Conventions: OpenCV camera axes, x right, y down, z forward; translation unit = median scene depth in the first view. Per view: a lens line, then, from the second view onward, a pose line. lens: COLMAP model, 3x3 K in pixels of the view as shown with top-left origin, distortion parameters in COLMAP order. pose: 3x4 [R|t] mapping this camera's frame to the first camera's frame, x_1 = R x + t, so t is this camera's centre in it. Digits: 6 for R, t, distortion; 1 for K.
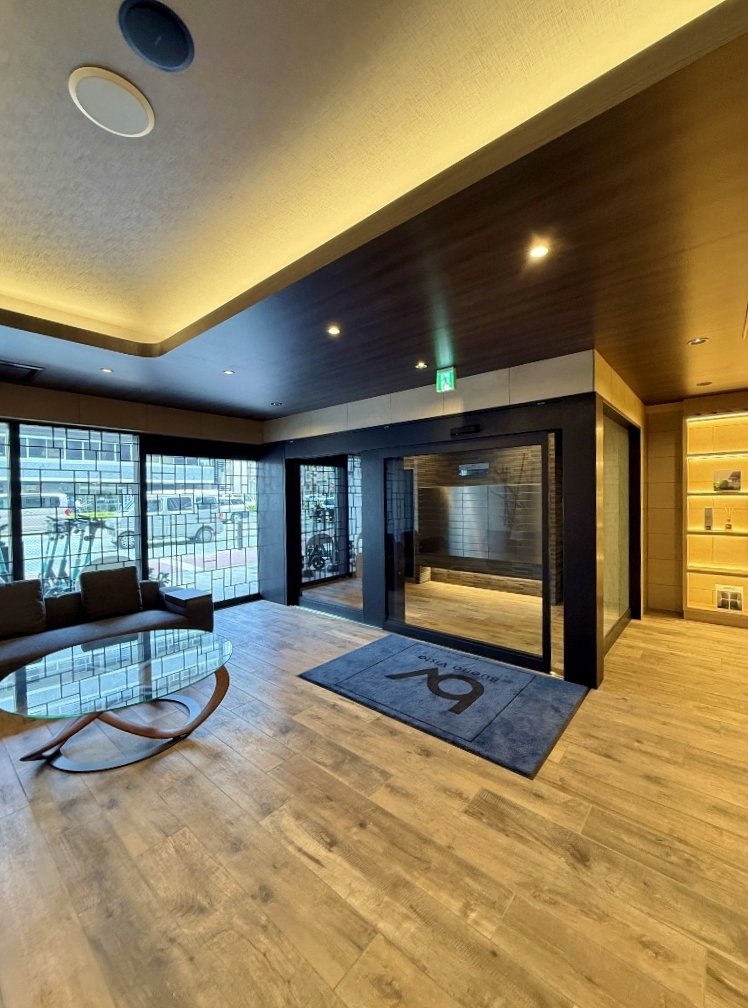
lens RADIAL K [[407.2, 0, 373.0], [0, 407.2, 504.5], [0, 0, 1]] dist [-0.000024, -0.000074]
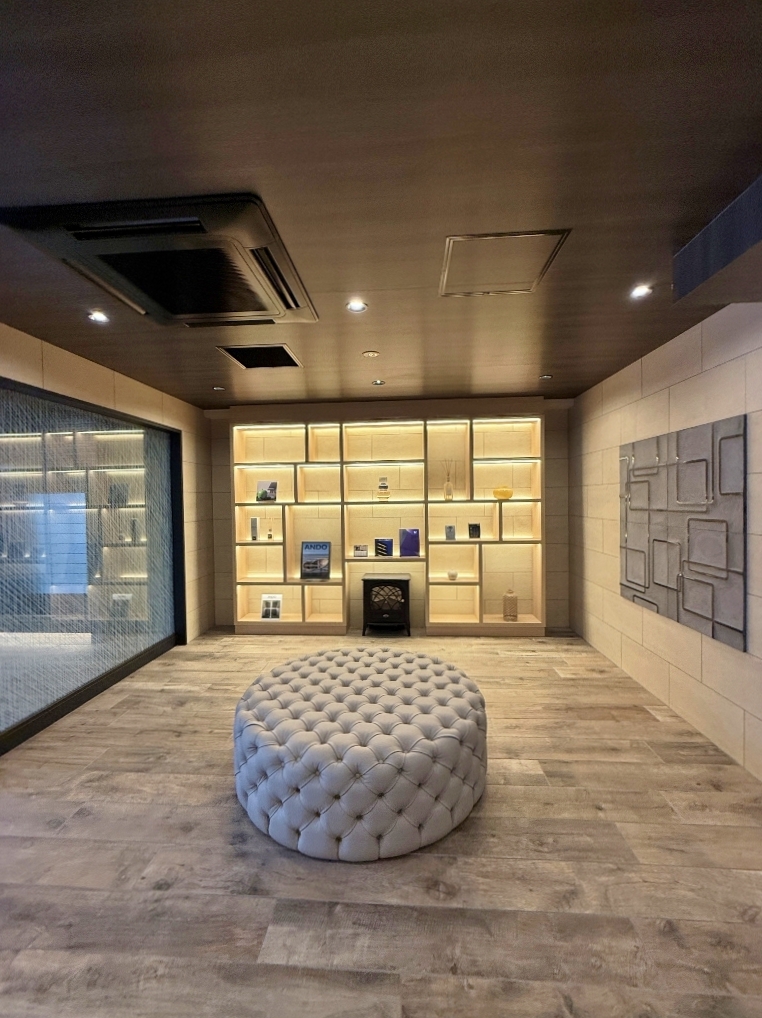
lens RADIAL K [[411.3, 0, 379.9], [0, 411.3, 505.5], [0, 0, 1]] dist [-0.000024, -0.000074]
pose [[0.799038, -0.007408, 0.601235, 0.482907], [0.014984, 0.999859, -0.007595, -0.010784], [-0.601094, 0.015078, 0.799036, 0.014896]]
